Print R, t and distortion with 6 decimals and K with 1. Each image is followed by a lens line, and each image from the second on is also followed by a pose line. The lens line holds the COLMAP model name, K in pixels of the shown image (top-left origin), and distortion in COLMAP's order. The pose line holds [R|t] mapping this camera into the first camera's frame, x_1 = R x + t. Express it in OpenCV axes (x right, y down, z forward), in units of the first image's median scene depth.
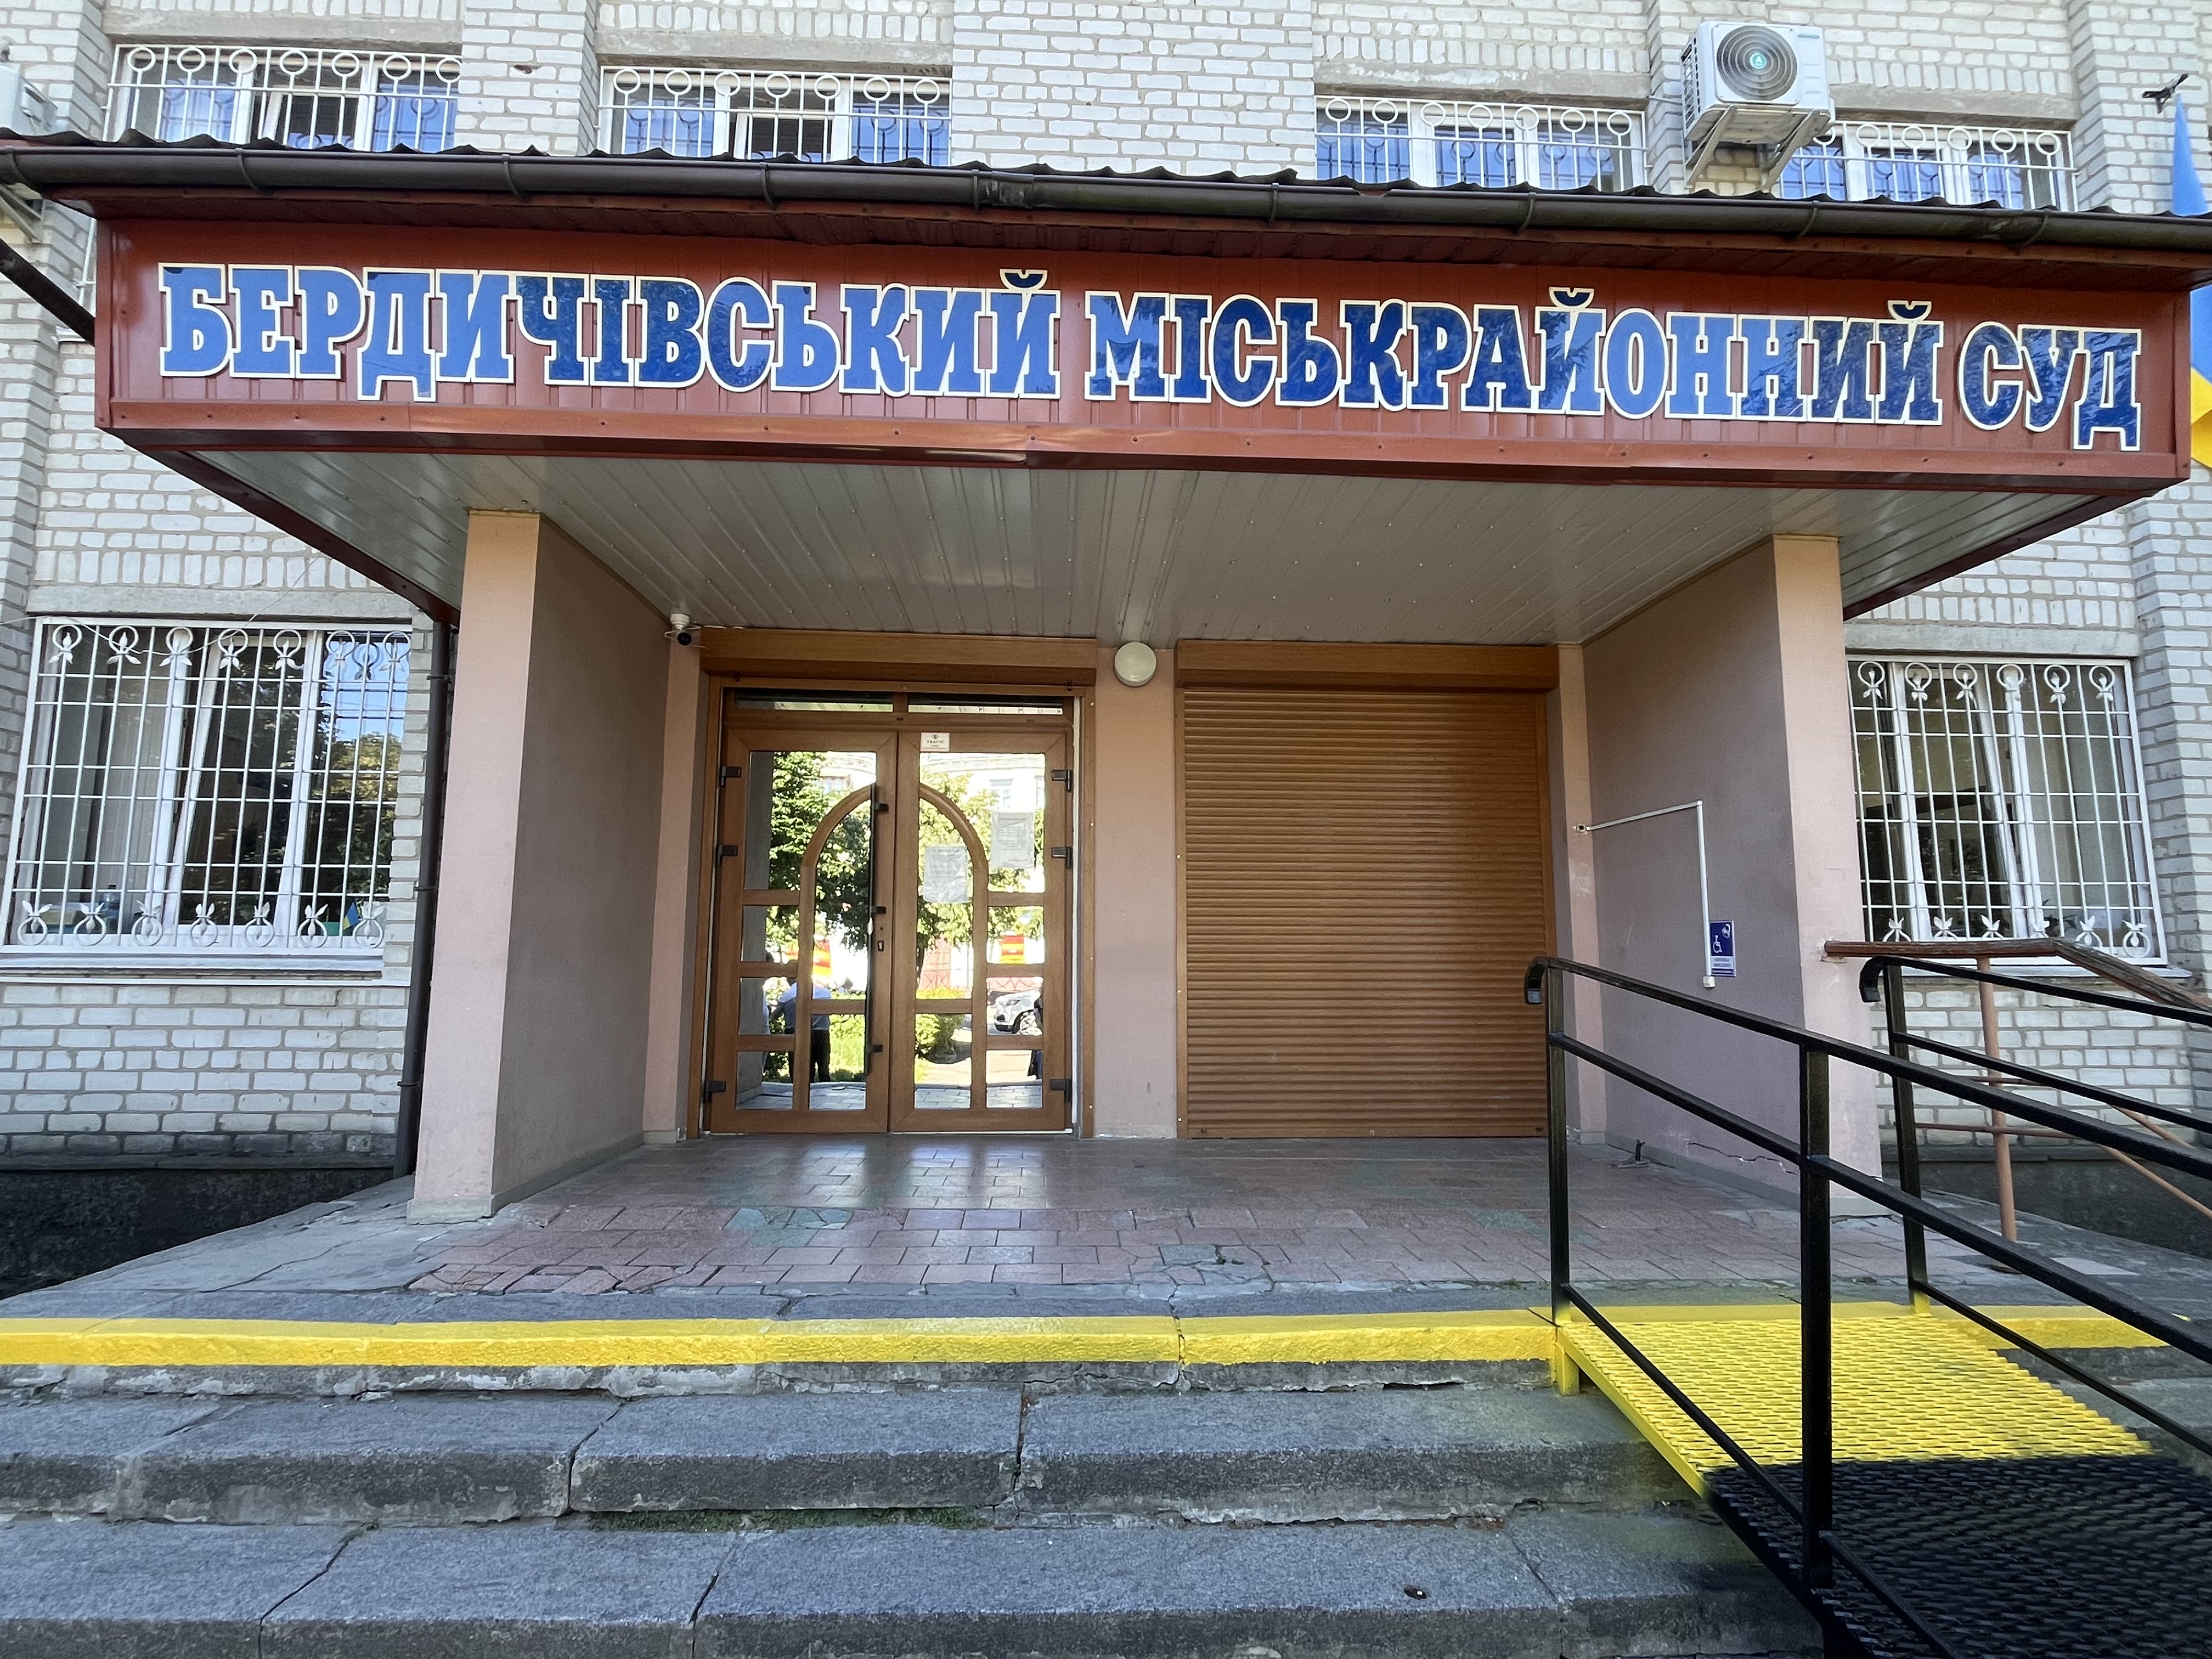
lens RADIAL K [[1031.5, 0, 1099.5], [0, 1031.5, 837.6], [0, 0, 1]] dist [0.002580, 0.000092]
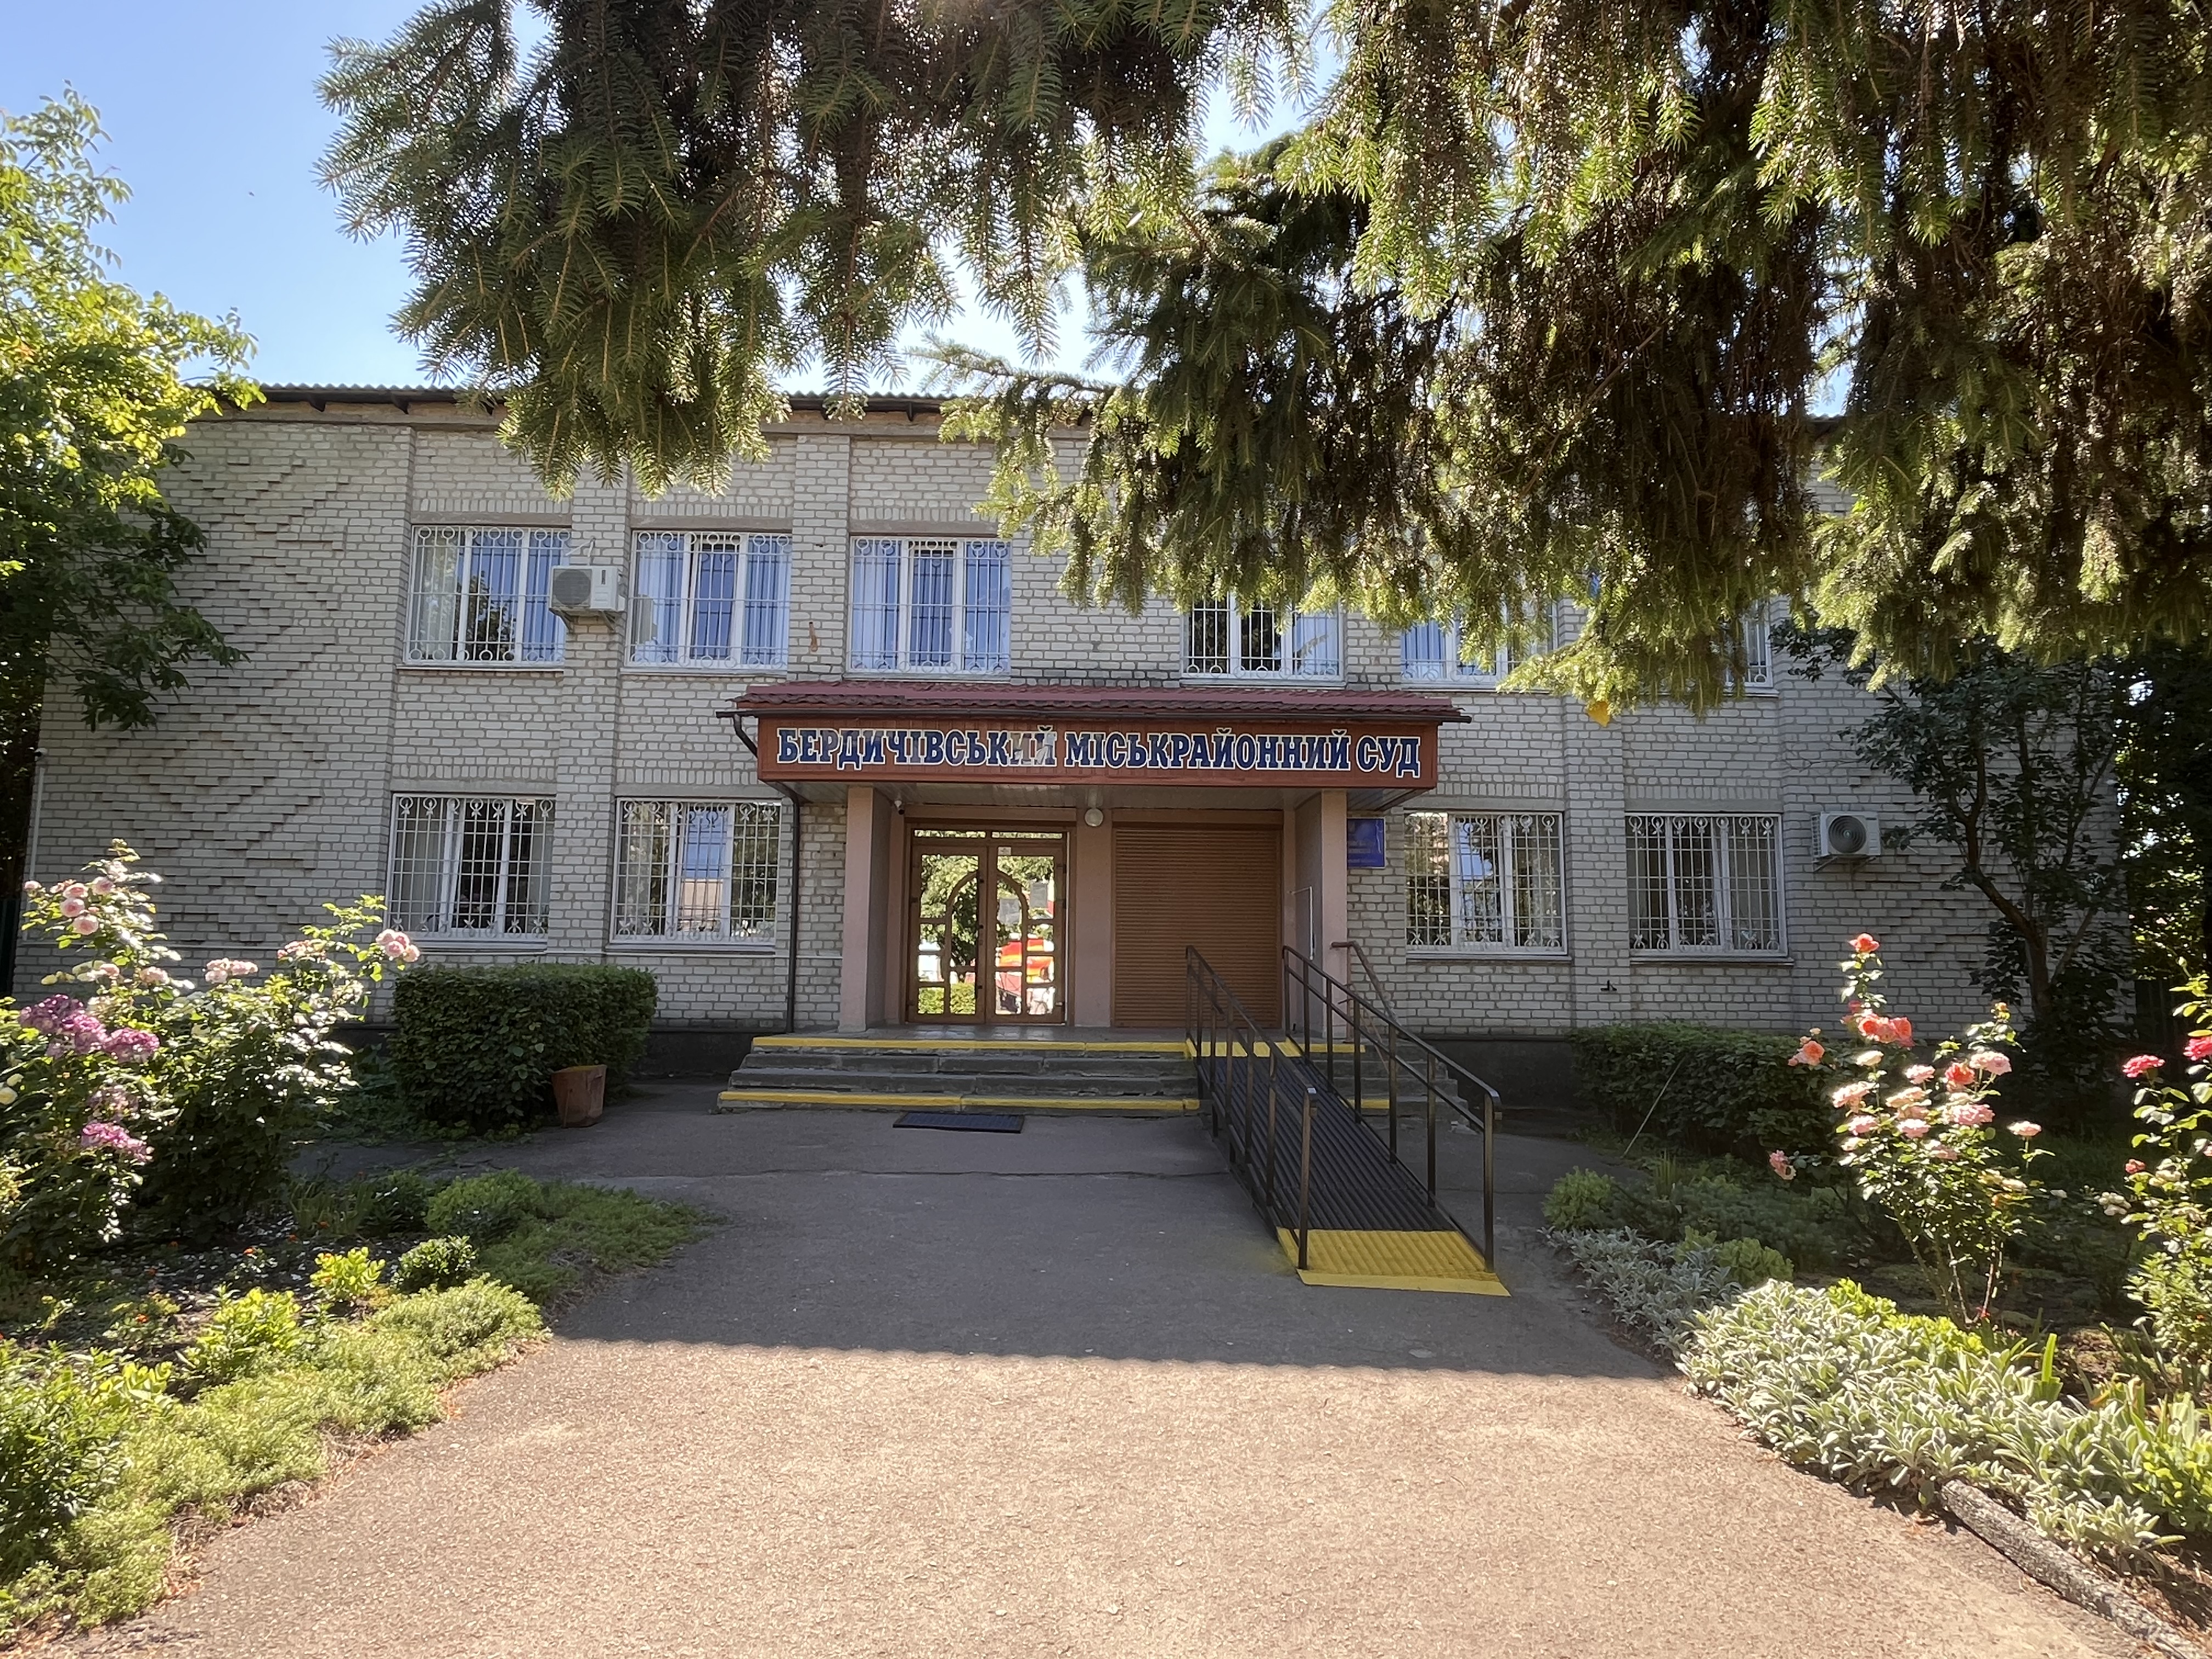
lens RADIAL K [[1223.9, 0, 1090.7], [0, 1223.9, 830.3], [0, 0, 1]] dist [-0.005265, -0.000667]
pose [[0.999510, 0.003578, -0.031109, 0.174098], [-0.003398, 0.999977, 0.005832, -0.245207], [0.031129, -0.005723, 0.999499, -2.597196]]
